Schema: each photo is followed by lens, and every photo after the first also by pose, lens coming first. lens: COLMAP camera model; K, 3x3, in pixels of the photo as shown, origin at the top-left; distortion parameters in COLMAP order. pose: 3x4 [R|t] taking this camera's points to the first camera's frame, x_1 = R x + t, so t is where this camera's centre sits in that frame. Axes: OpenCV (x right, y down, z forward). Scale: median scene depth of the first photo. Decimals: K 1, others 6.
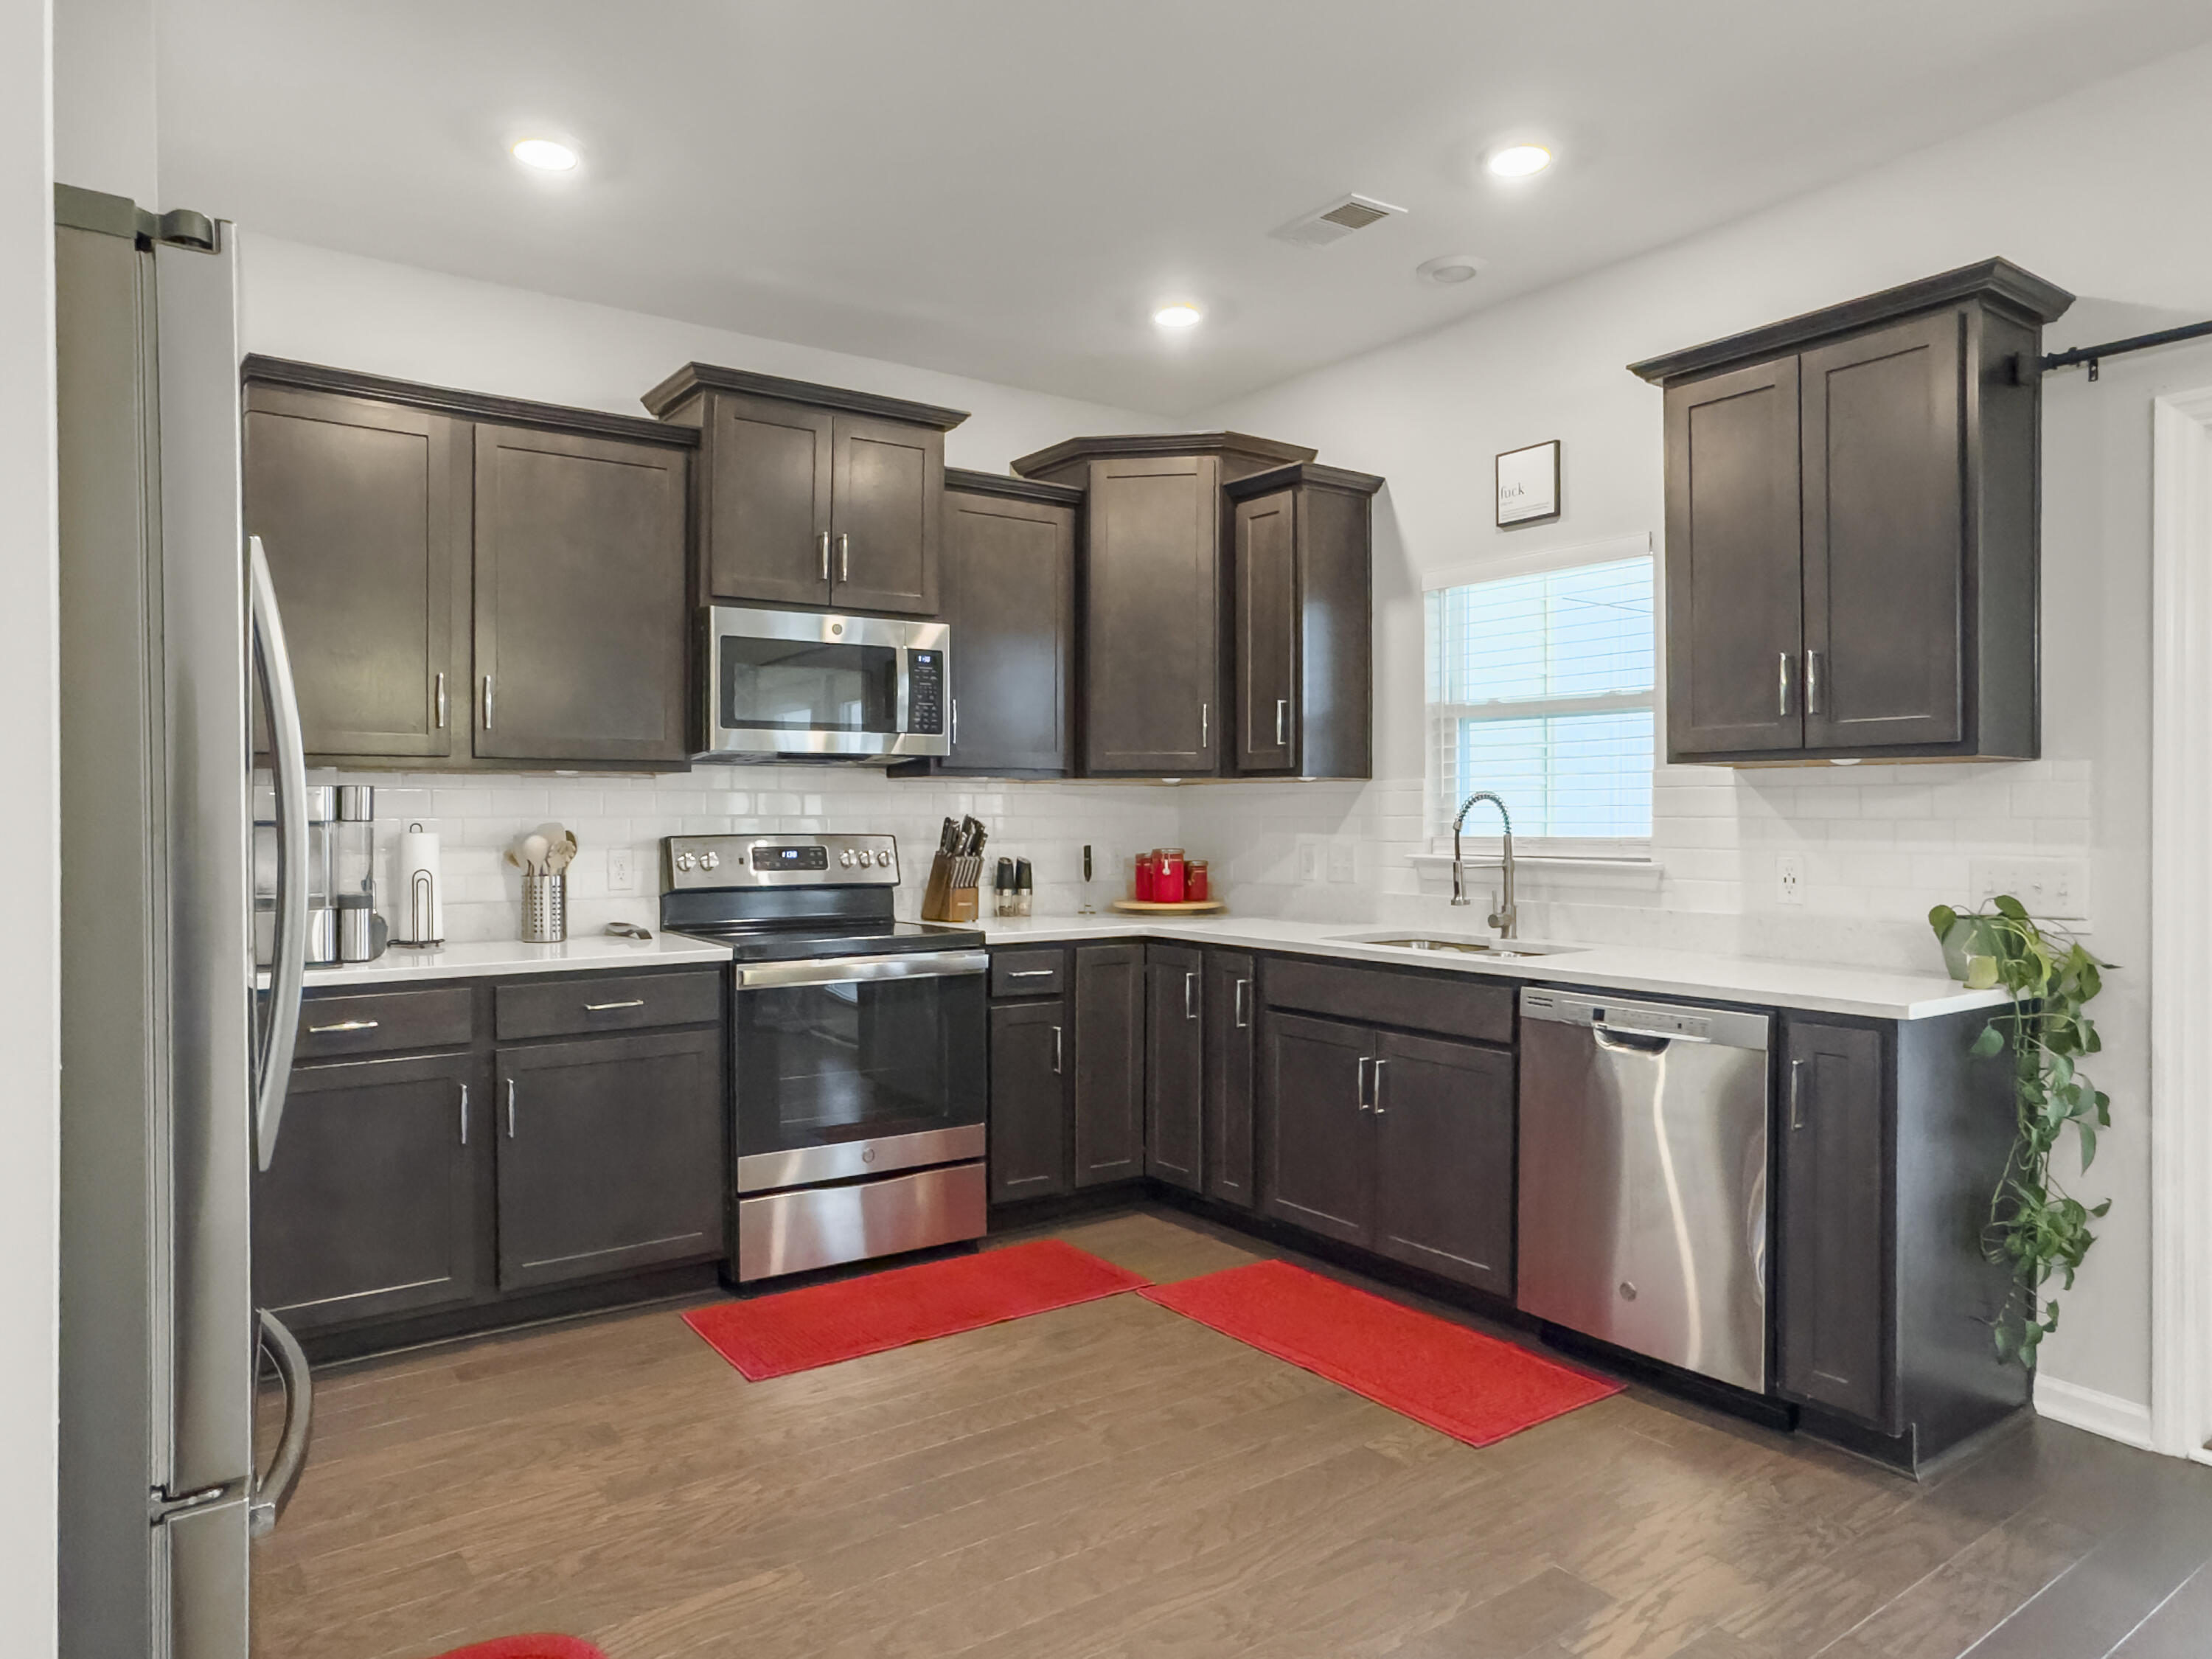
lens RADIAL K [[1379.6, 0, 1096.3], [0, 1379.6, 821.9], [0, 0, 1]] dist [-0.061360, 0.038444]
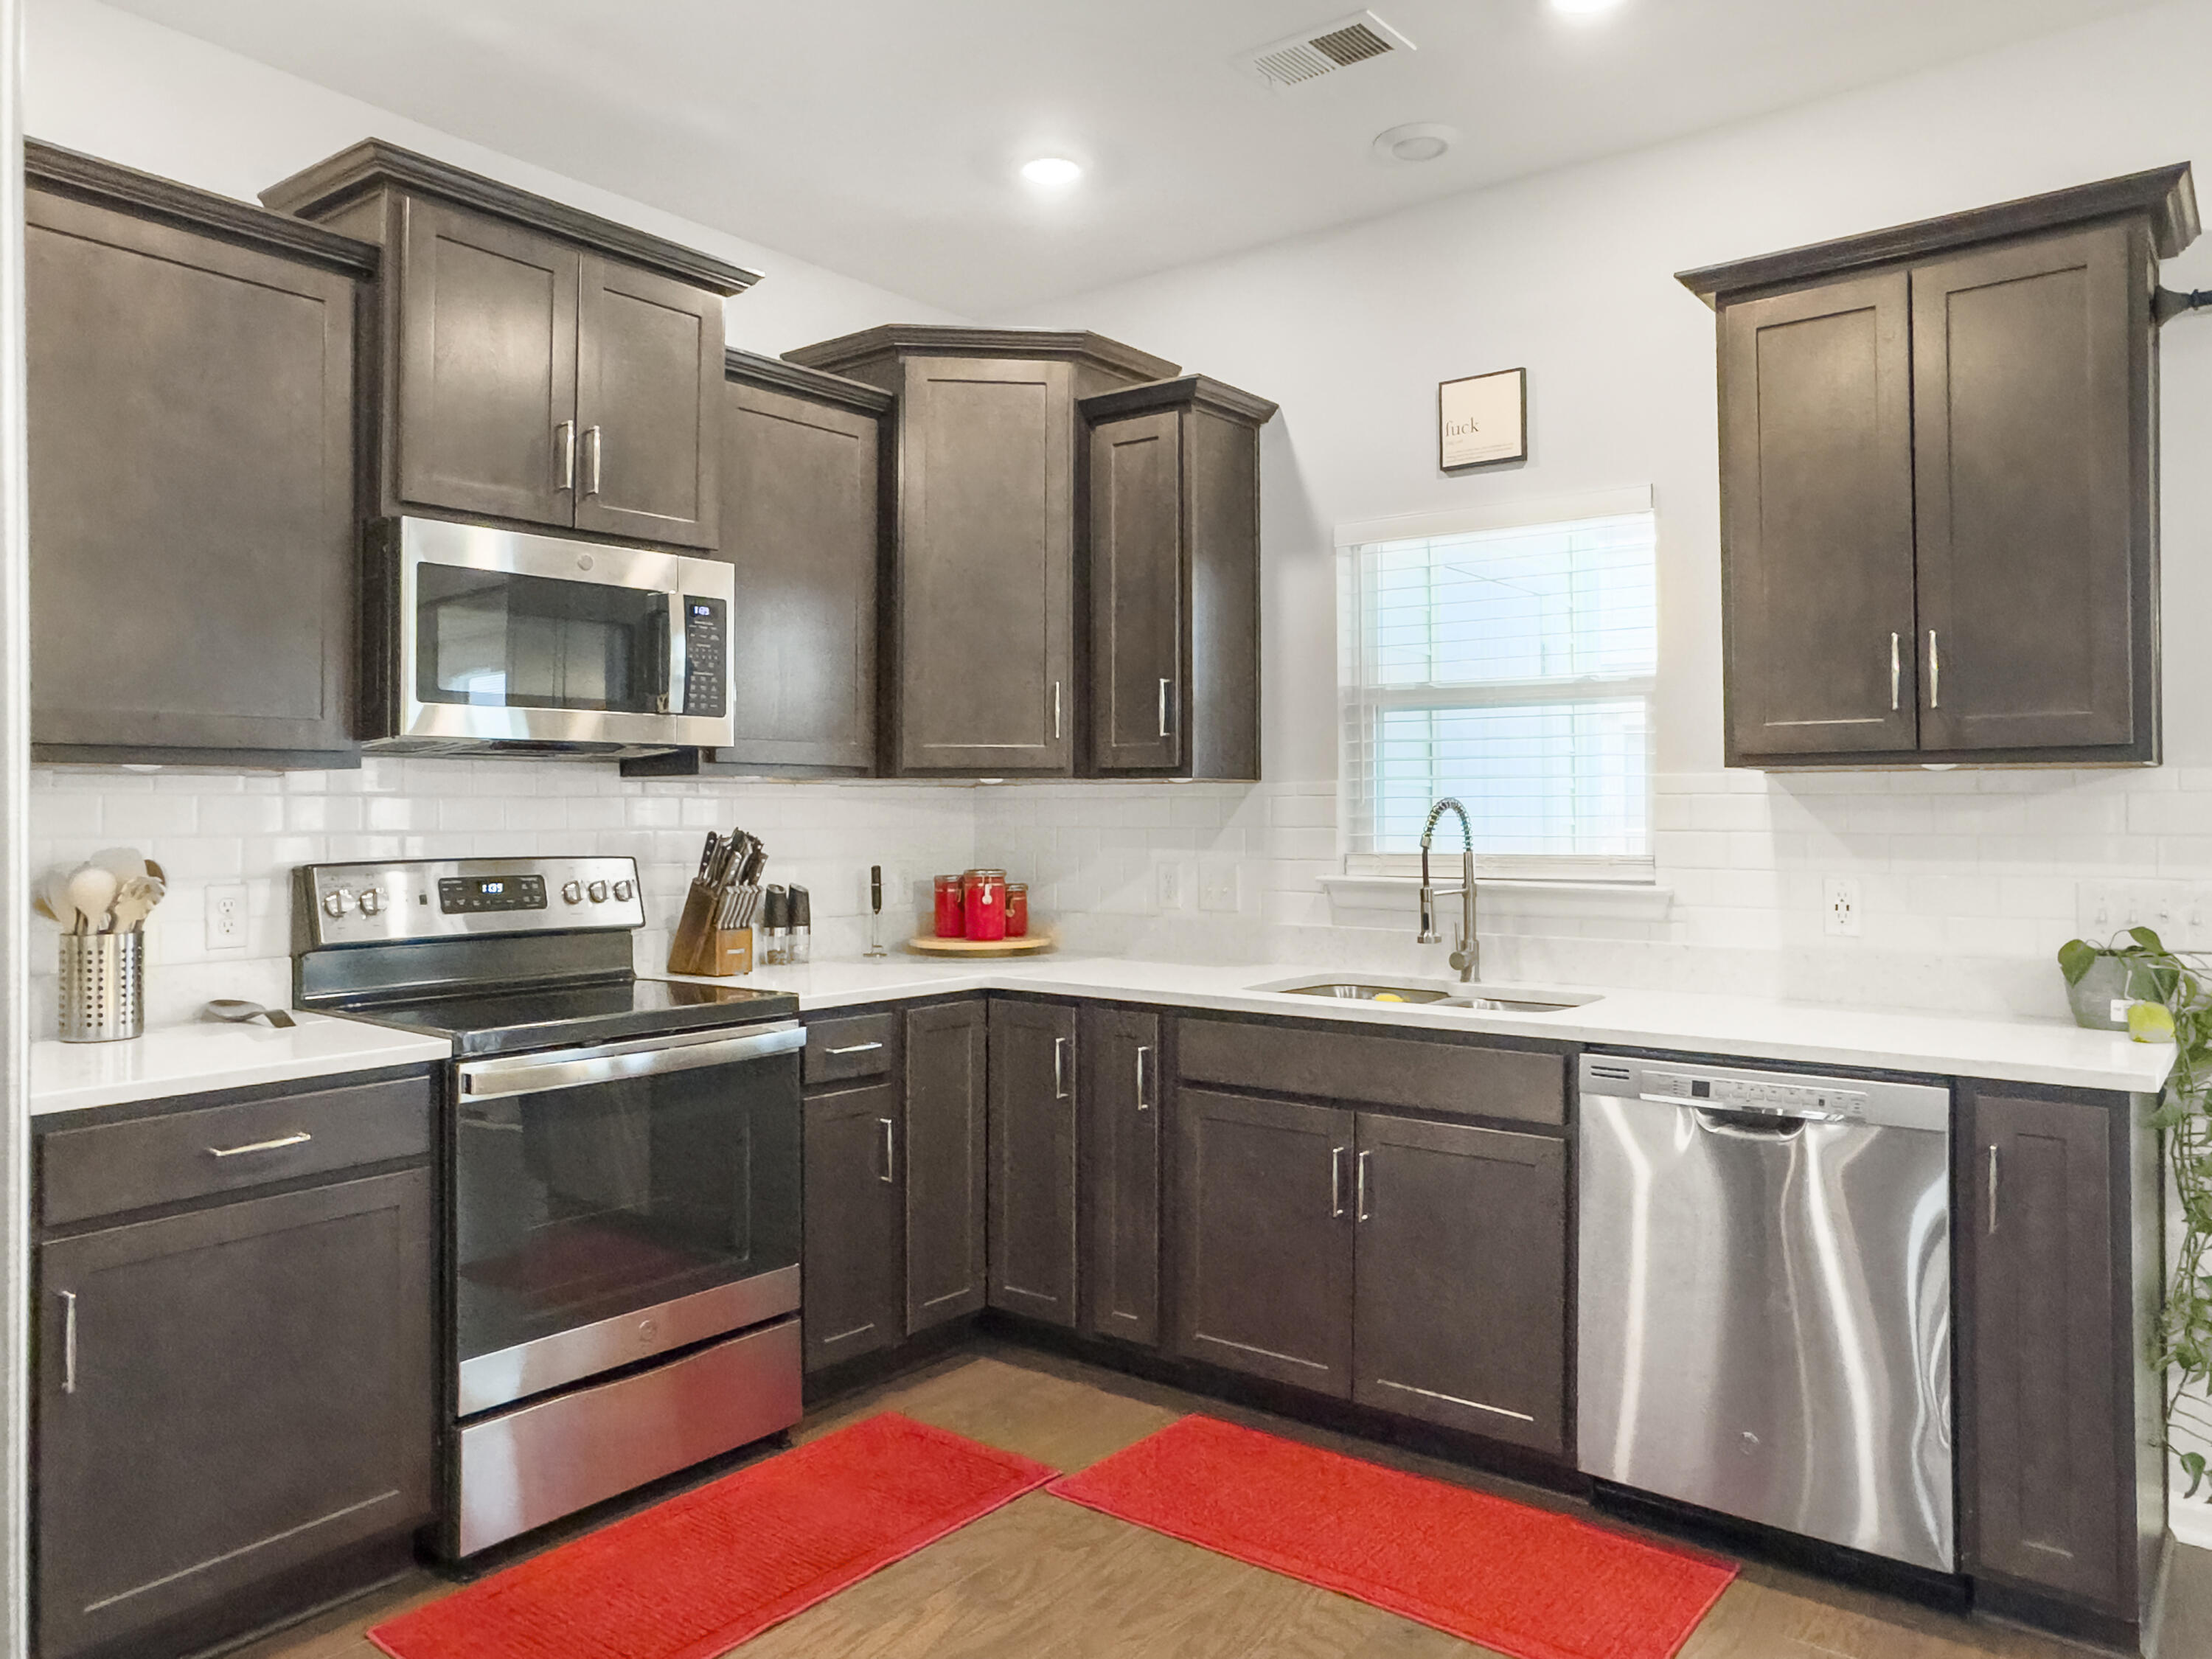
lens RADIAL K [[1506.6, 0, 1092.5], [0, 1506.6, 796.9], [0, 0, 1]] dist [-0.054889, 0.051453]
pose [[0.959160, 0.001067, 0.282863, -0.160662], [0.003101, 0.999893, -0.014286, -0.011290], [-0.282848, 0.014580, 0.959054, 0.217654]]
